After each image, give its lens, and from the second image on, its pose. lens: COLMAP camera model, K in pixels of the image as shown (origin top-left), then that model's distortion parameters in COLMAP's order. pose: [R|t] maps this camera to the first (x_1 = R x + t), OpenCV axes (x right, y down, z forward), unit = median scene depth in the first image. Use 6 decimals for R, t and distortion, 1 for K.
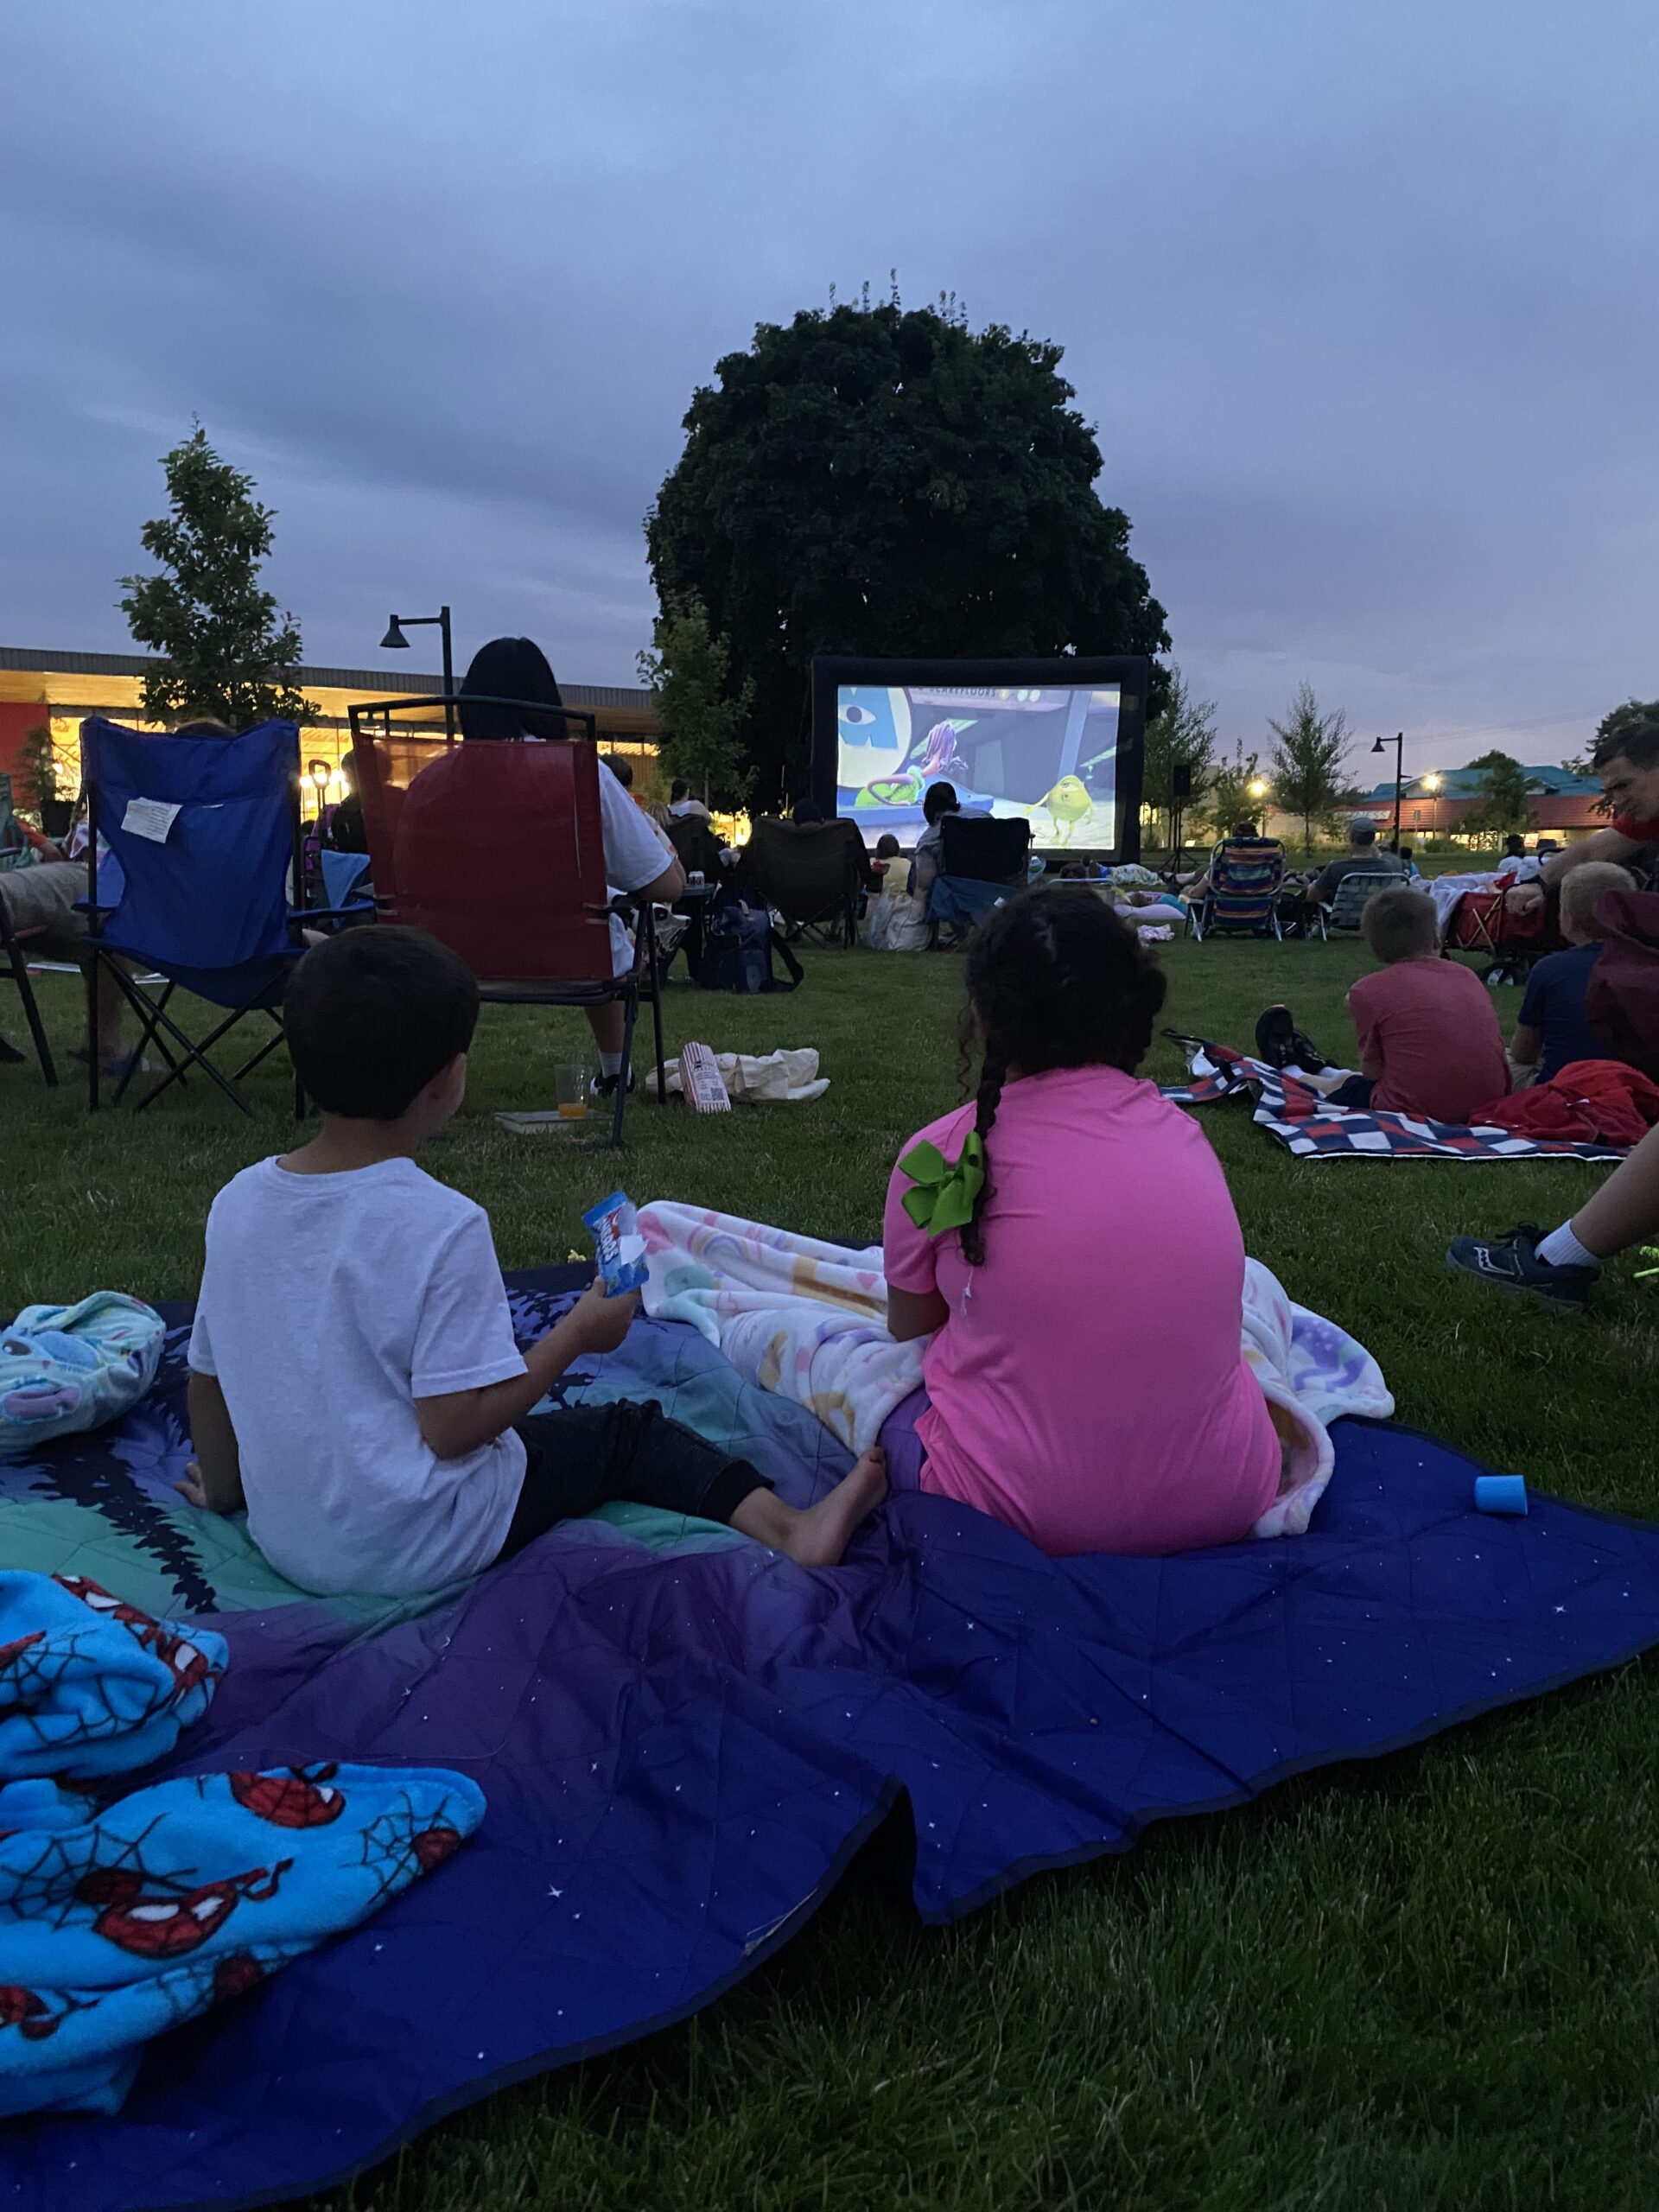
lens RADIAL K [[1678.2, 0, 829.8], [0, 1678.2, 1110.8], [0, 0, 1]] dist [-0.004724, 0.017229]
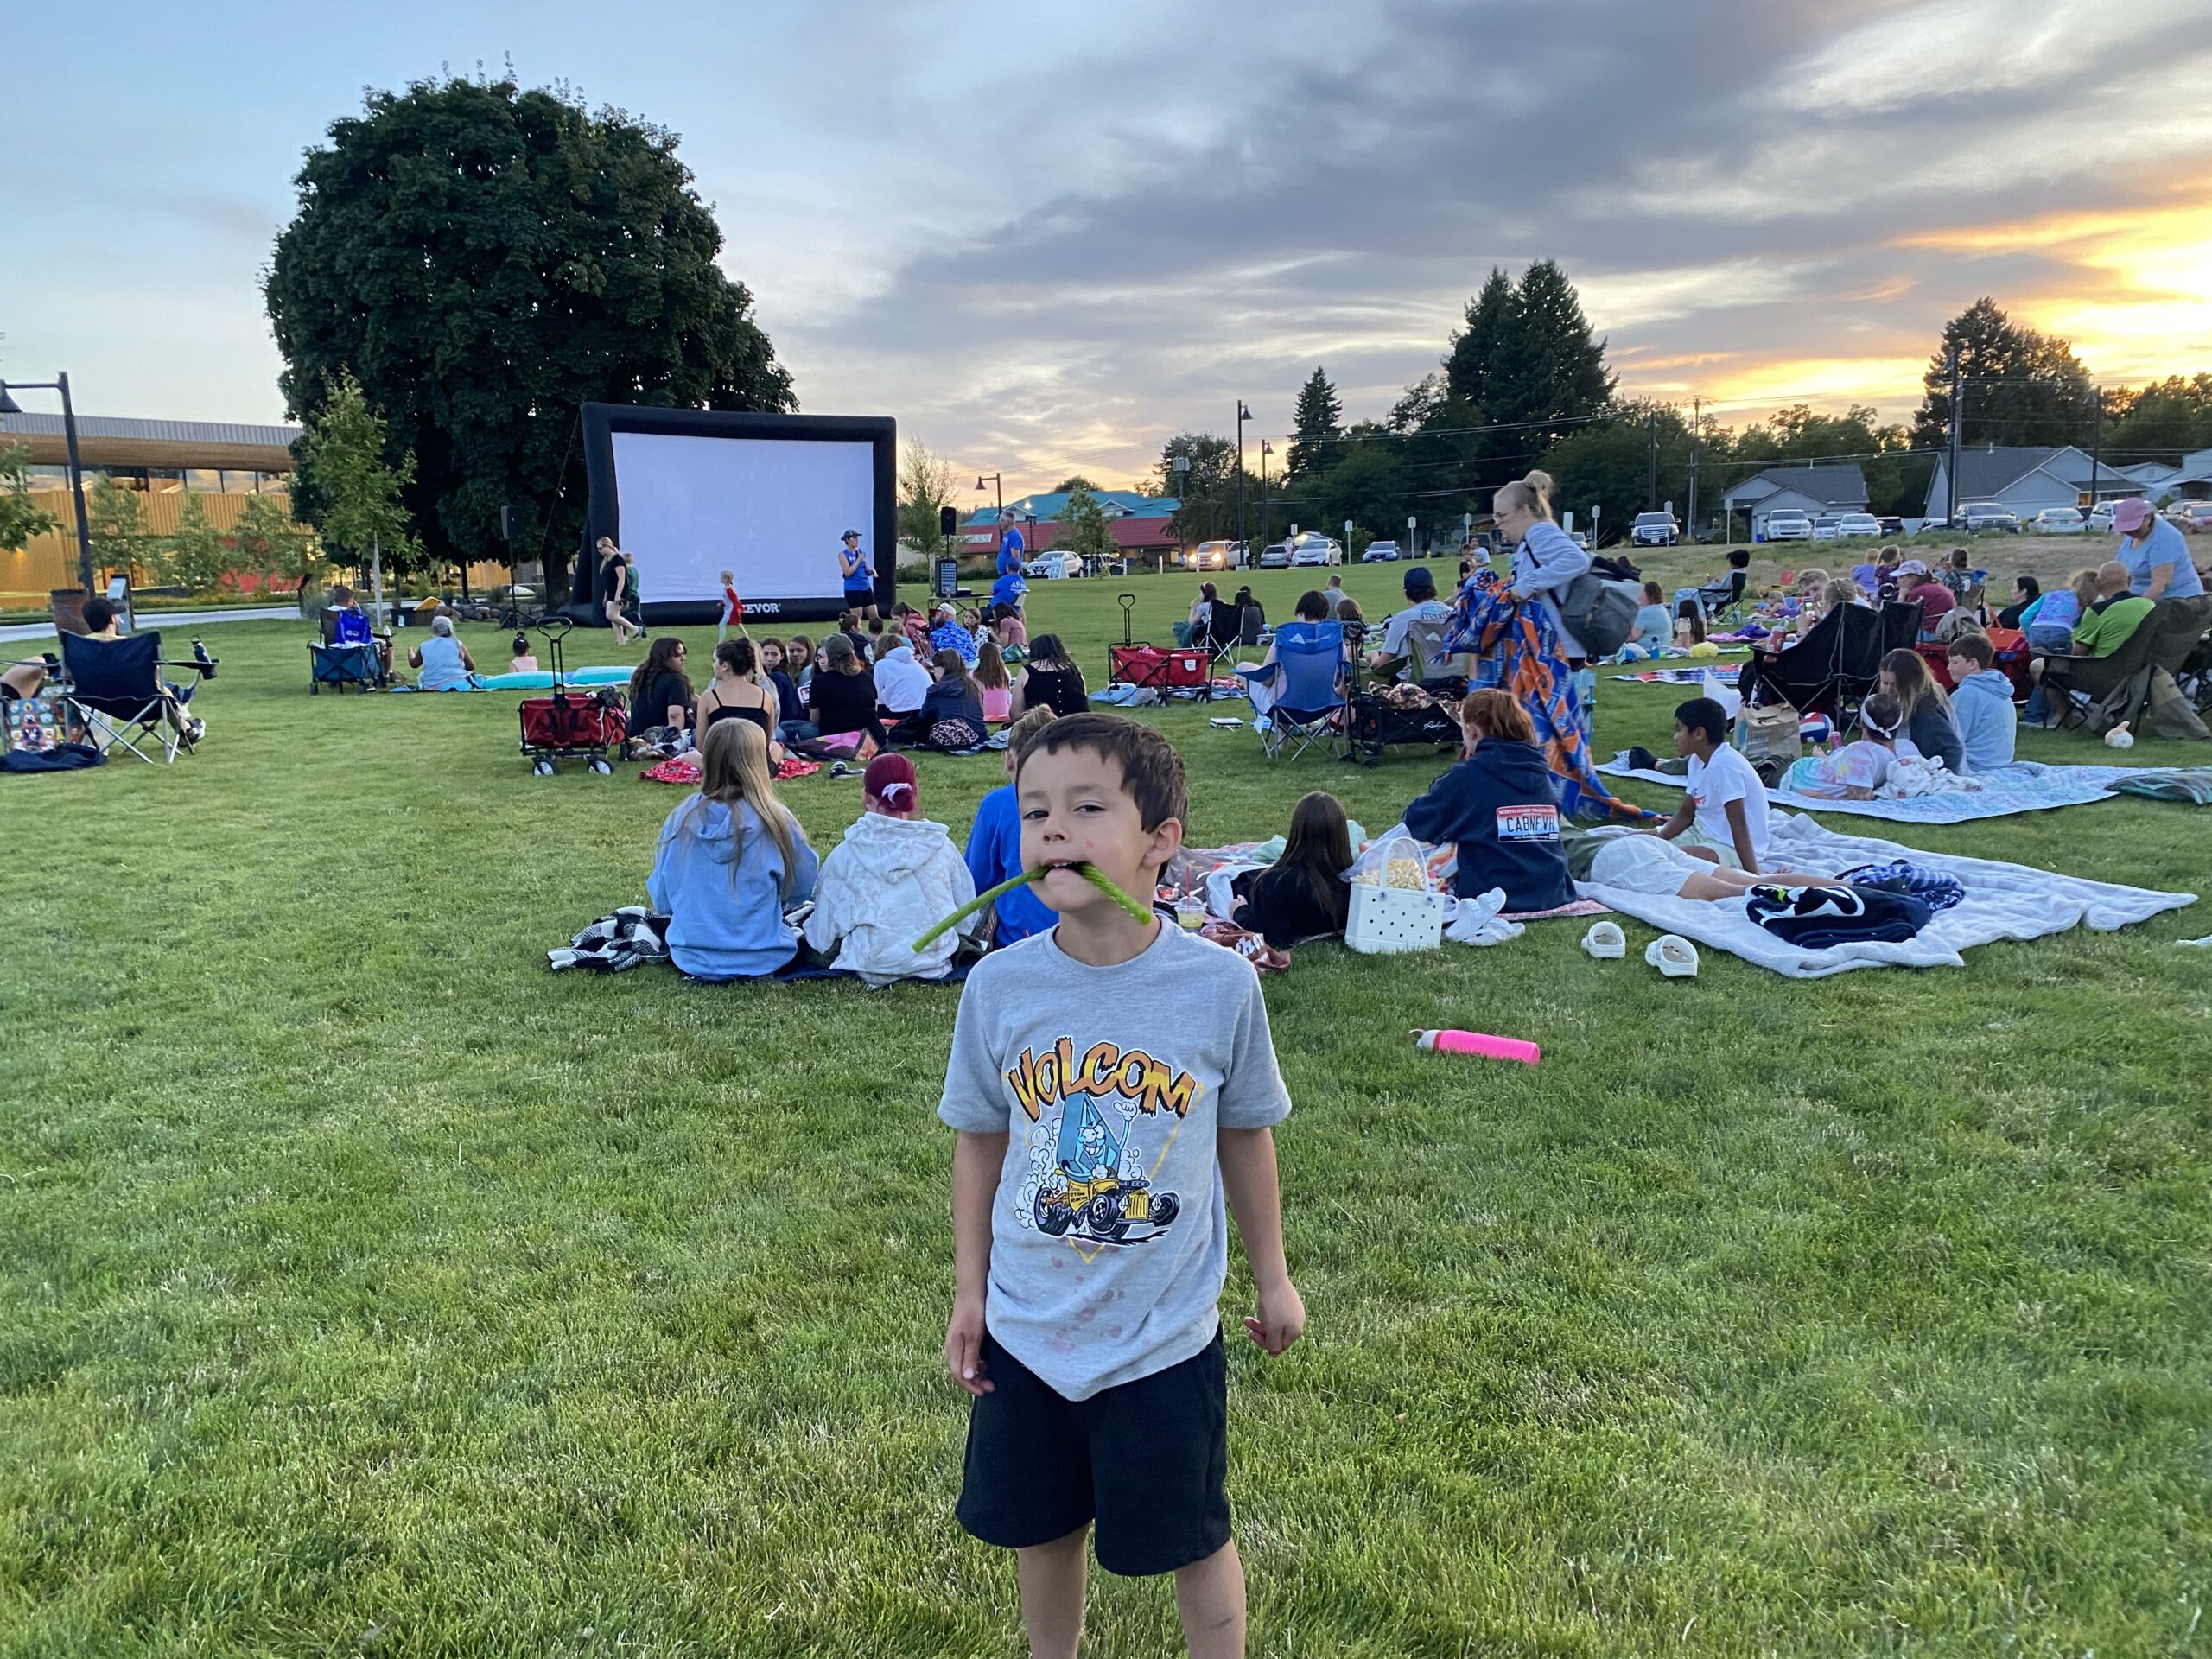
lens RADIAL K [[1678.2, 0, 1103.7], [0, 1678.2, 837.3], [0, 0, 1]] dist [-0.004724, 0.017229]
pose [[0.926610, -0.085179, 0.366249, -0.042364], [0.083950, 0.996283, 0.019314, 0.000725], [-0.366533, 0.012850, 0.930316, -0.106300]]
